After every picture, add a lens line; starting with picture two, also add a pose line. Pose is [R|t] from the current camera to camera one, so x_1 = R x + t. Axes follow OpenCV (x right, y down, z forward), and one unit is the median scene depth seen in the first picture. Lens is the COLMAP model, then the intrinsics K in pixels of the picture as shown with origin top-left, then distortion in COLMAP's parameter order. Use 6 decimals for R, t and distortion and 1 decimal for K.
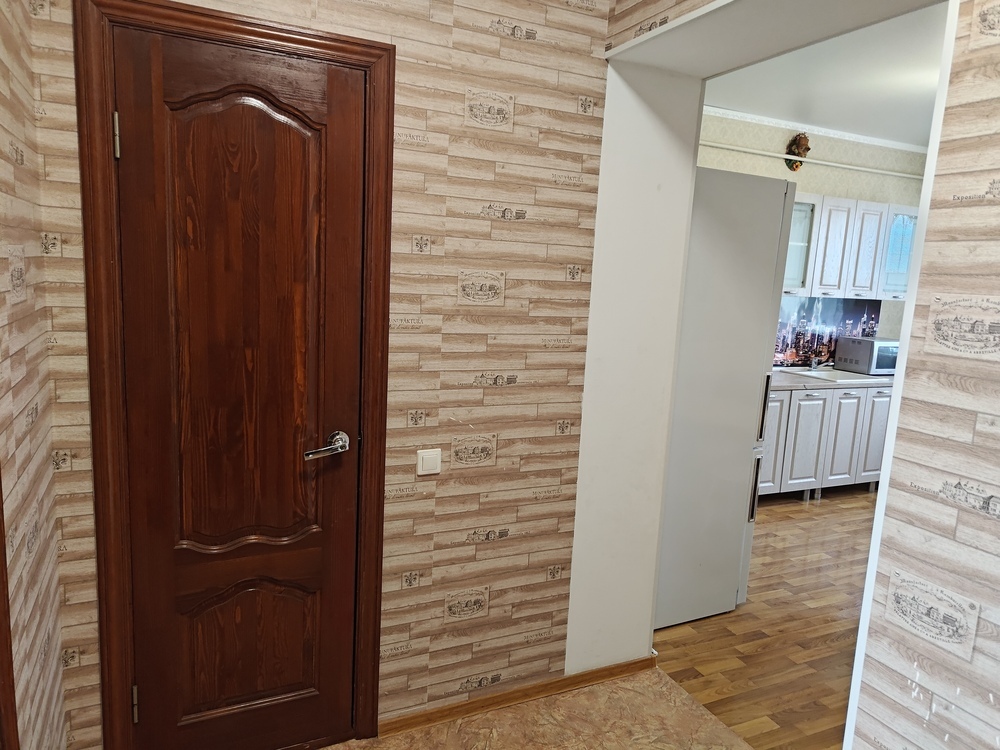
lens RADIAL K [[686.1, 0, 476.7], [0, 686.1, 372.1], [0, 0, 1]] dist [0.046302, -0.037808]
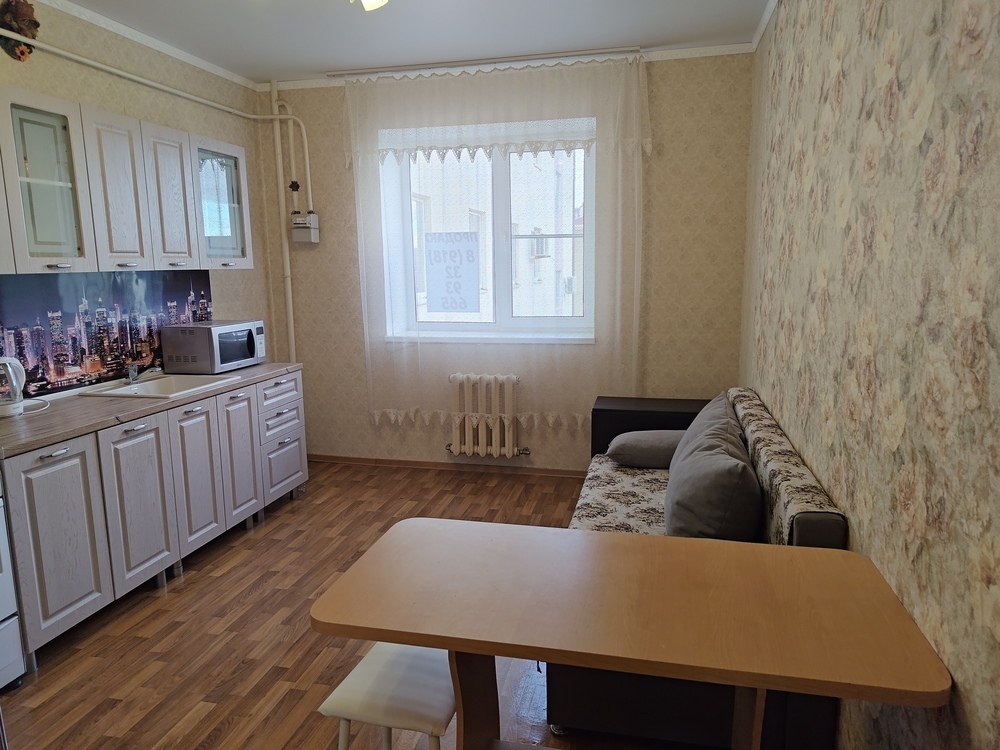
lens RADIAL K [[686.1, 0, 508.7], [0, 686.1, 373.3], [0, 0, 1]] dist [0.046302, -0.037808]
pose [[0.602292, -0.188007, 0.775821, 0.199812], [0.164663, 0.980230, 0.109710, -0.026133], [-0.781109, 0.061671, 0.621342, 0.325787]]
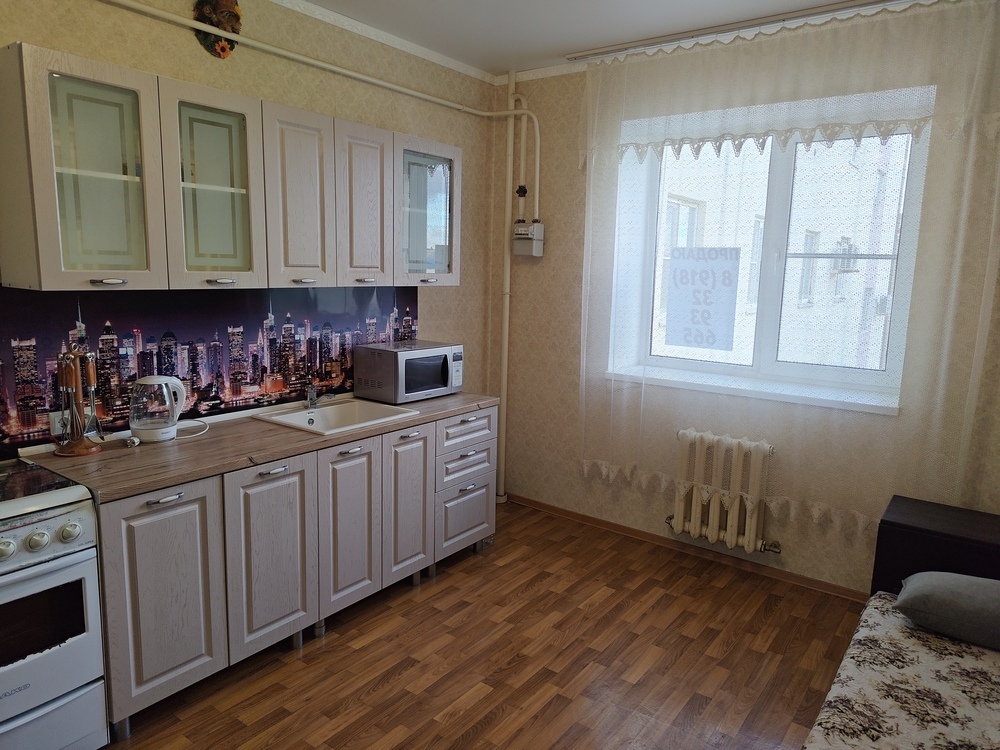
lens RADIAL K [[686.1, 0, 502.1], [0, 686.1, 372.2], [0, 0, 1]] dist [0.046302, -0.037808]
pose [[0.875392, -0.105748, 0.471706, 0.367285], [0.093102, 0.994393, 0.050145, -0.049529], [-0.474363, 0.000020, 0.880329, 0.411837]]
